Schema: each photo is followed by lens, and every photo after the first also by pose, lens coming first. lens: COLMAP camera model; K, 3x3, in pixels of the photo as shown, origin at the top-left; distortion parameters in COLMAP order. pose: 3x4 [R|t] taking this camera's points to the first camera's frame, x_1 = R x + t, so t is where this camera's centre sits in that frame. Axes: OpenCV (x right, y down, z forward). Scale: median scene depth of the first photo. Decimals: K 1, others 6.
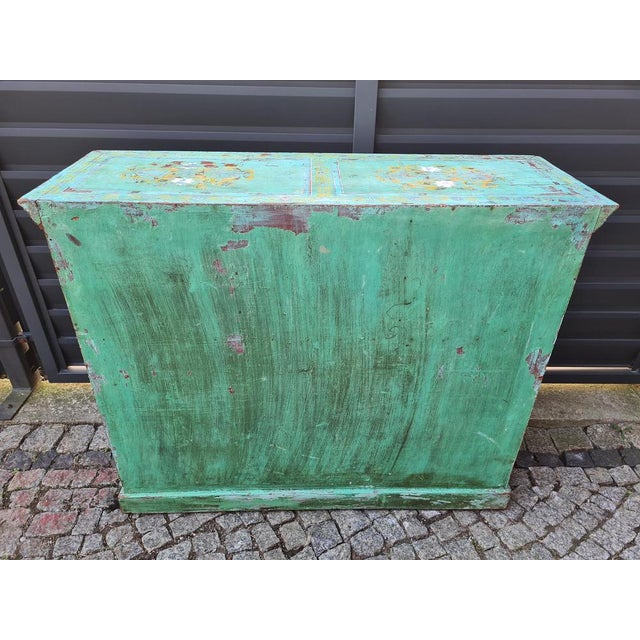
lens RADIAL K [[486.3, 0, 322.6], [0, 486.3, 318.3], [0, 0, 1]] dist [0.054138, -0.047519]
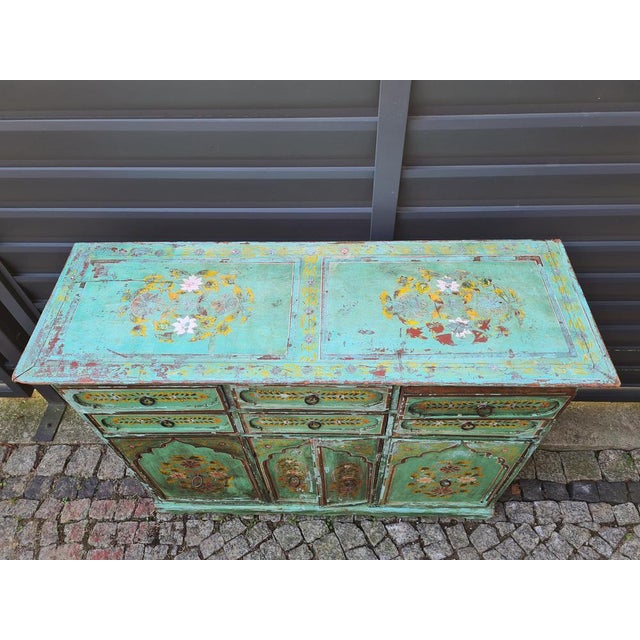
lens RADIAL K [[486.2, 0, 319.8], [0, 486.2, 317.2], [0, 0, 1]] dist [0.054996, -0.046914]
pose [[0.998332, 0.002809, -0.057672, 0.020941], [0.015623, 0.948417, 0.316639, -0.462767], [0.055586, -0.317012, 0.946791, 0.112138]]
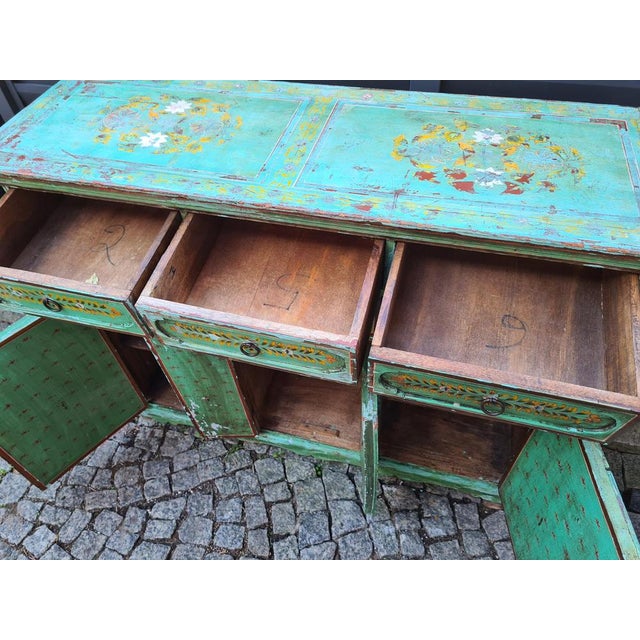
lens RADIAL K [[490.8, 0, 318.5], [0, 490.8, 322.3], [0, 0, 1]] dist [0.052083, -0.056522]
pose [[0.958929, 0.173484, -0.224406, 0.152077], [-0.100119, 0.947246, 0.304470, -0.220709], [0.265388, -0.269498, 0.925711, 0.205823]]
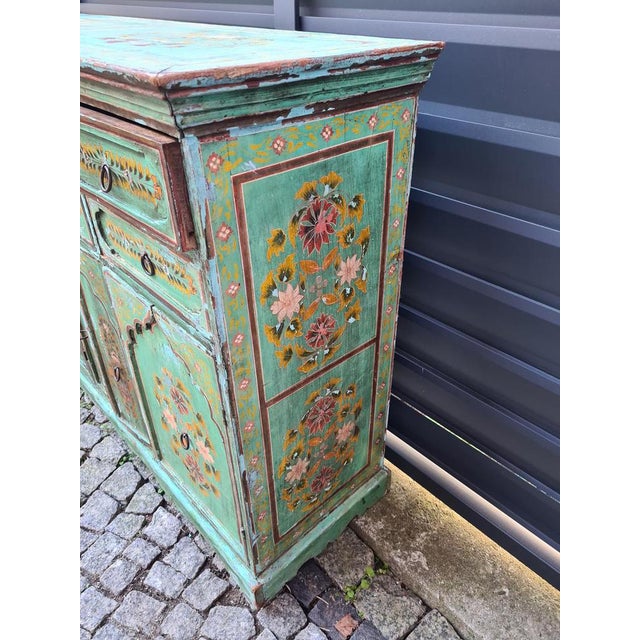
lens RADIAL K [[490.8, 0, 318.5], [0, 490.8, 322.3], [0, 0, 1]] dist [0.052083, -0.056522]
pose [[0.673876, 0.403477, -0.618948, 0.654944], [-0.394276, 0.904853, 0.160587, -0.126887], [0.624850, 0.135821, 0.768840, 0.563423]]
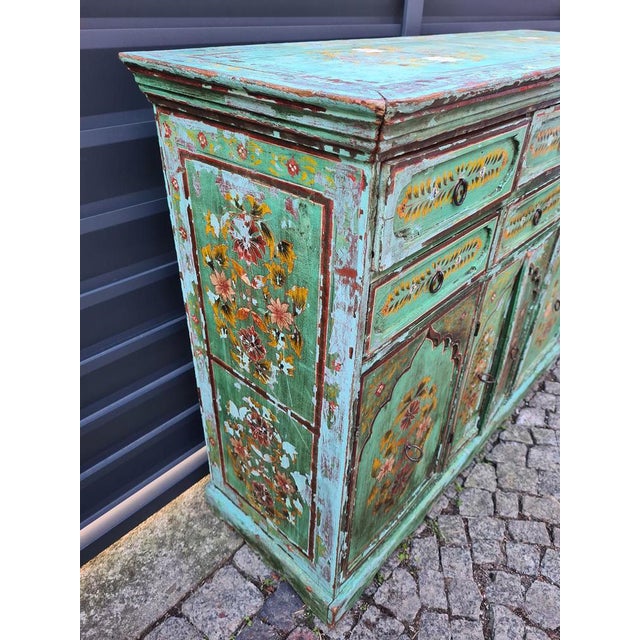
lens RADIAL K [[490.8, 0, 318.5], [0, 490.8, 322.3], [0, 0, 1]] dist [0.052083, -0.056522]
pose [[0.679304, -0.401507, 0.614279, -0.674328], [0.384097, 0.907771, 0.168583, -0.126893], [-0.625312, 0.121423, 0.770871, 0.523315]]
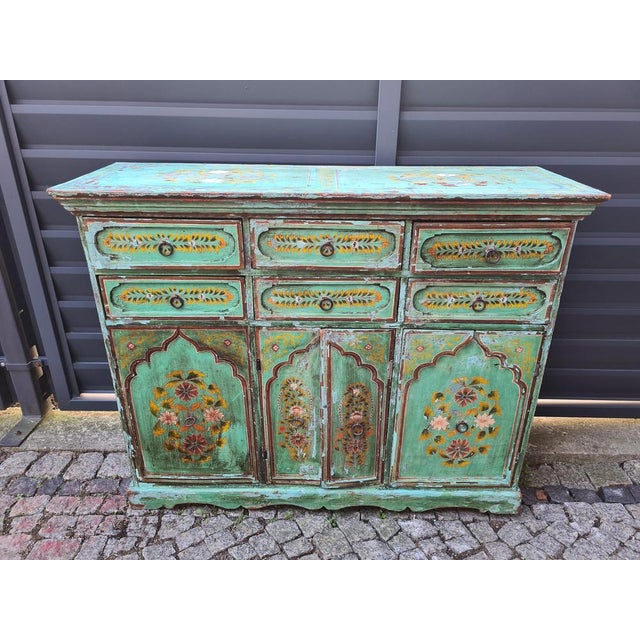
lens RADIAL K [[486.3, 0, 322.6], [0, 486.3, 318.3], [0, 0, 1]] dist [0.054138, -0.047519]
pose [[0.999792, 0.006803, -0.019207, -0.024616], [-0.009271, 0.991273, -0.131499, 0.094944], [0.018145, 0.131650, 0.991130, 0.026666]]
